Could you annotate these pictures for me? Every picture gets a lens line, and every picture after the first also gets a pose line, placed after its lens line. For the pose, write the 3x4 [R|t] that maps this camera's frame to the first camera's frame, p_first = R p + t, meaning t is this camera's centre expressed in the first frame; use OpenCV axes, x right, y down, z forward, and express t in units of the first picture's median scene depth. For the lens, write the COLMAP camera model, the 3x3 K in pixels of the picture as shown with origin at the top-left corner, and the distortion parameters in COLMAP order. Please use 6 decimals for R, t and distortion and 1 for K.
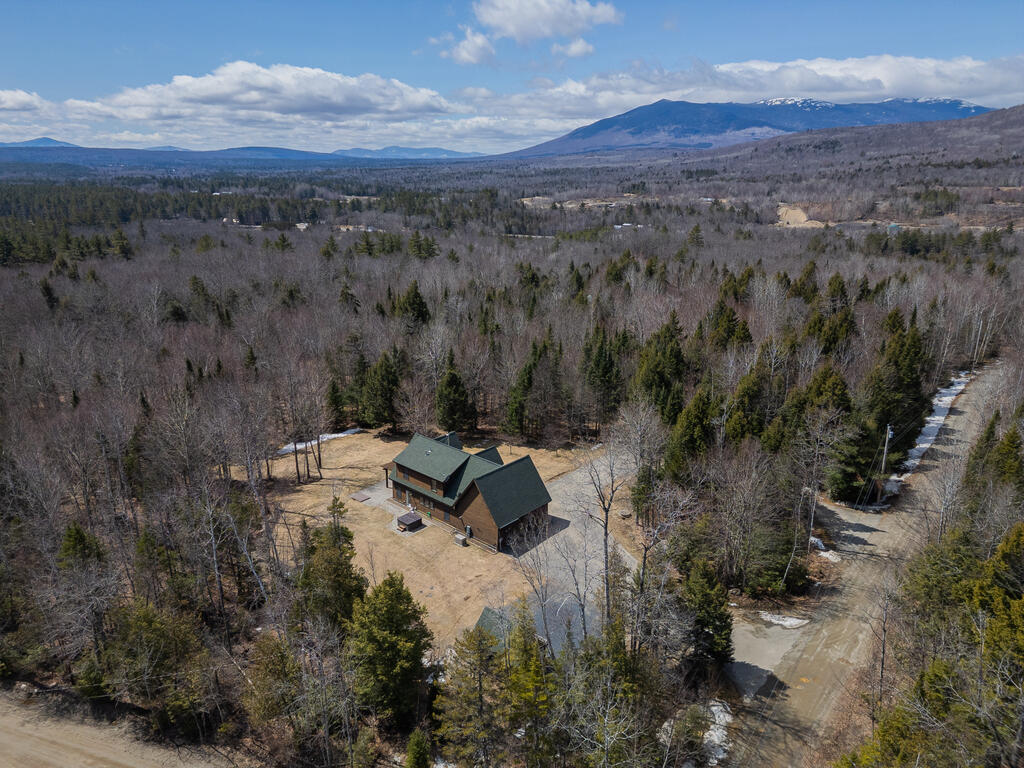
lens RADIAL K [[707.7, 0, 507.7], [0, 707.7, 388.2], [0, 0, 1]] dist [0.066344, -0.058394]
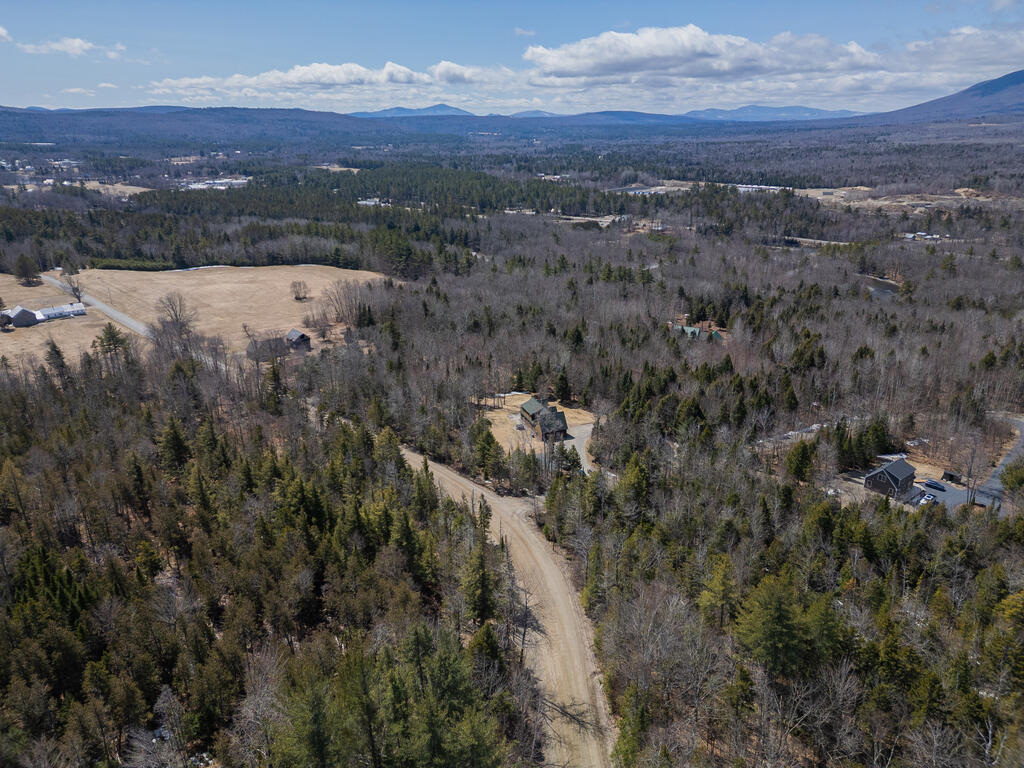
lens RADIAL K [[707.7, 0, 509.2], [0, 707.7, 373.3], [0, 0, 1]] dist [0.066344, -0.058394]
pose [[0.897376, 0.145355, -0.416640, 0.060522], [-0.132829, 0.989377, 0.059076, -0.011582], [0.420801, 0.002329, 0.907150, -0.098926]]
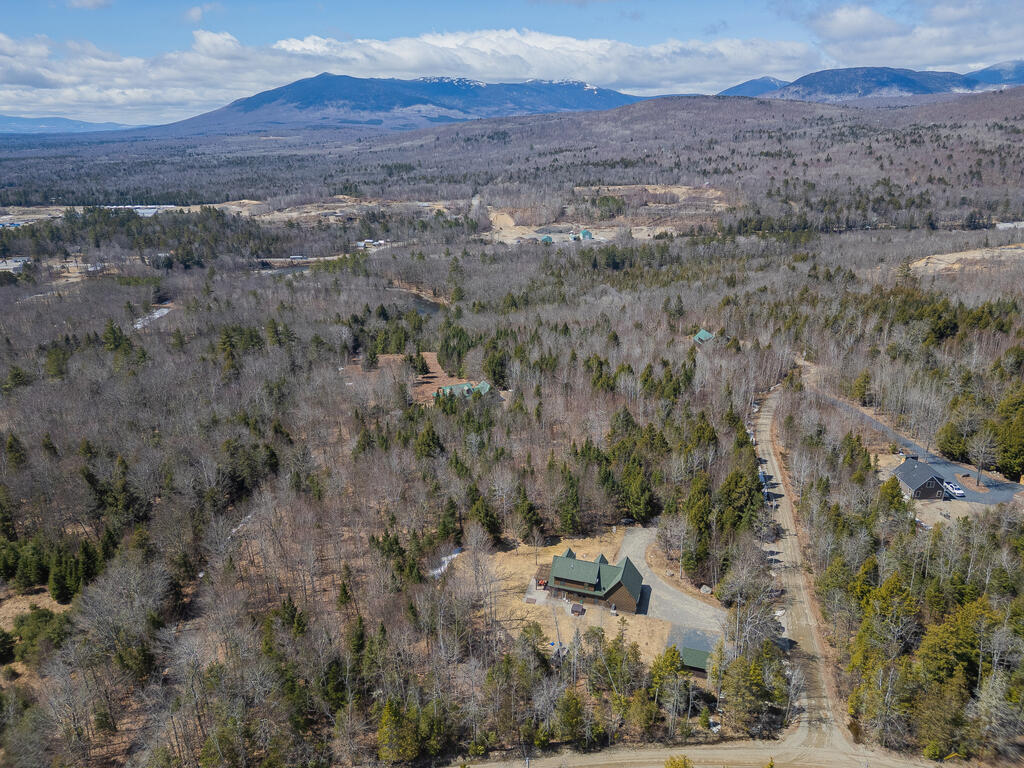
lens RADIAL K [[707.7, 0, 506.3], [0, 707.7, 392.6], [0, 0, 1]] dist [0.066344, -0.058394]
pose [[0.908290, -0.150651, 0.390273, -0.057365], [0.134850, 0.988547, 0.067754, -0.031096], [-0.396010, -0.008912, 0.918203, -0.035841]]
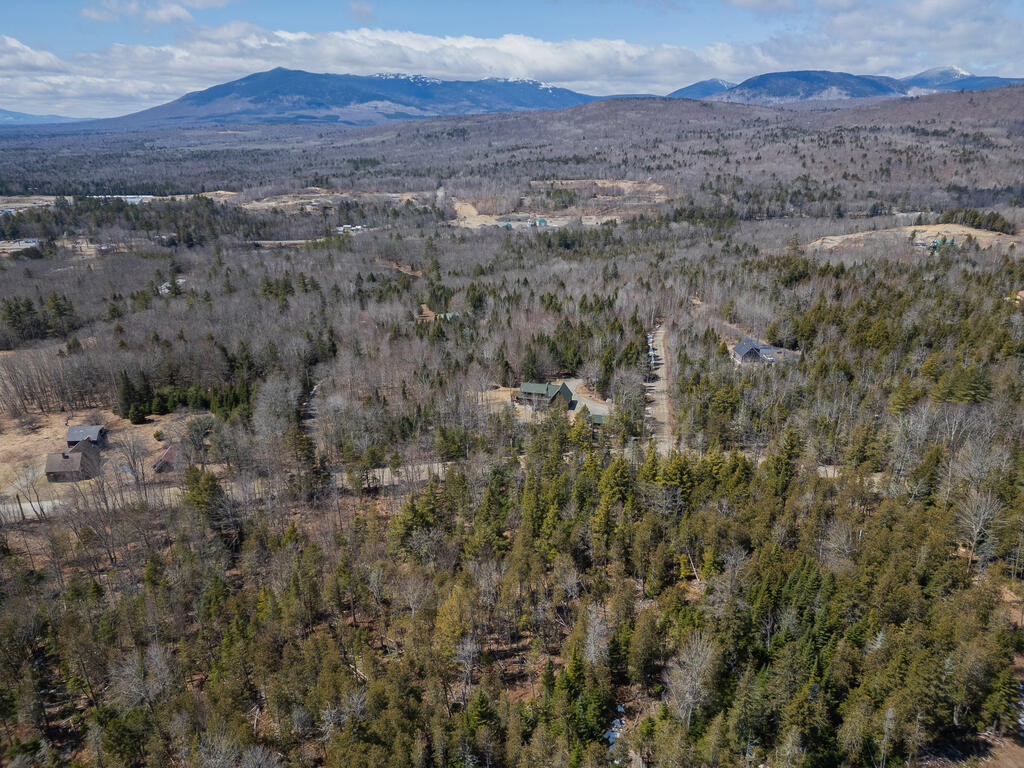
lens RADIAL K [[707.7, 0, 503.0], [0, 707.7, 388.8], [0, 0, 1]] dist [0.066344, -0.058394]
pose [[0.884585, -0.158611, 0.438579, -0.100487], [0.140373, 0.987334, 0.073944, -0.009183], [-0.444752, -0.003845, 0.895646, -0.107337]]
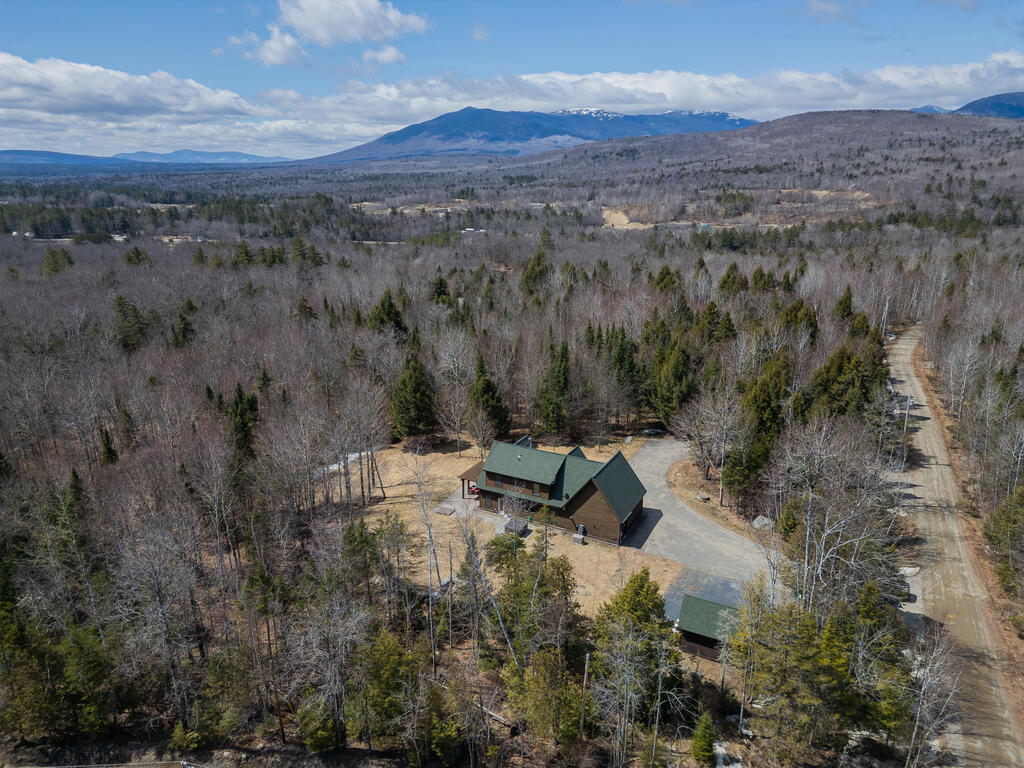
lens RADIAL K [[707.7, 0, 506.6], [0, 707.7, 388.2], [0, 0, 1]] dist [0.066344, -0.058394]
pose [[0.968780, -0.076282, 0.235894, -0.023158], [0.077963, 0.996954, 0.002208, -0.000760], [-0.235343, 0.016252, 0.971776, 0.001677]]
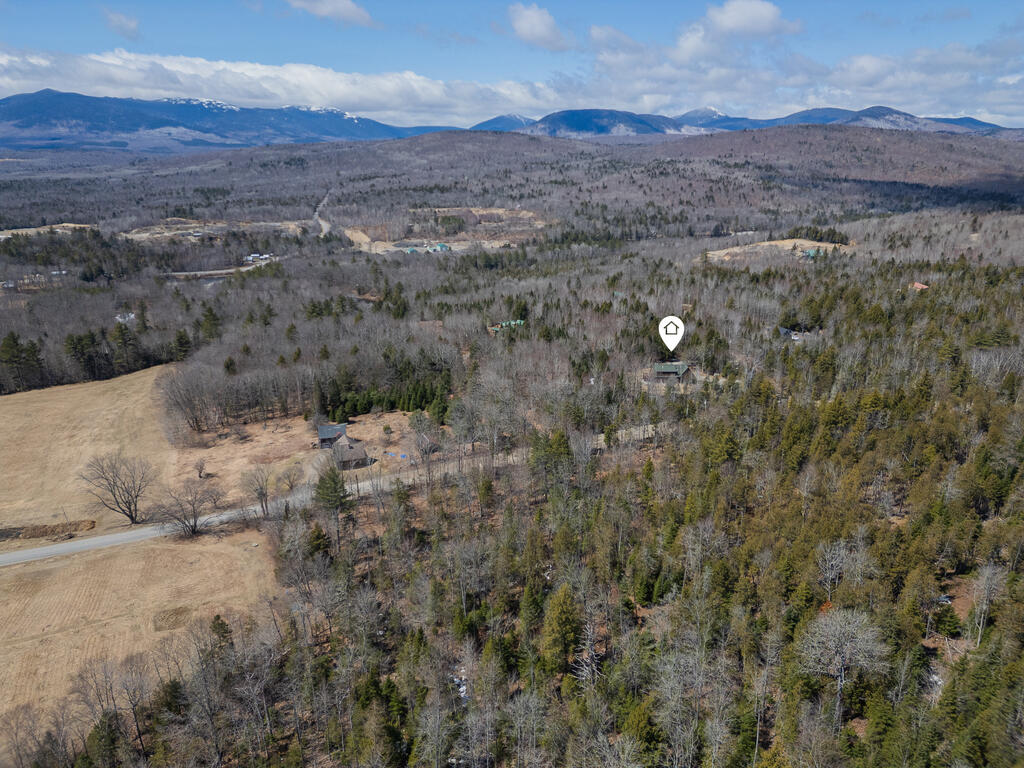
lens RADIAL K [[707.7, 0, 502.7], [0, 707.7, 390.1], [0, 0, 1]] dist [0.066344, -0.058394]
pose [[0.733189, -0.206130, 0.648031, -0.207599], [0.201735, 0.975985, 0.082203, -0.017942], [-0.649413, 0.070460, 0.757165, -0.083952]]
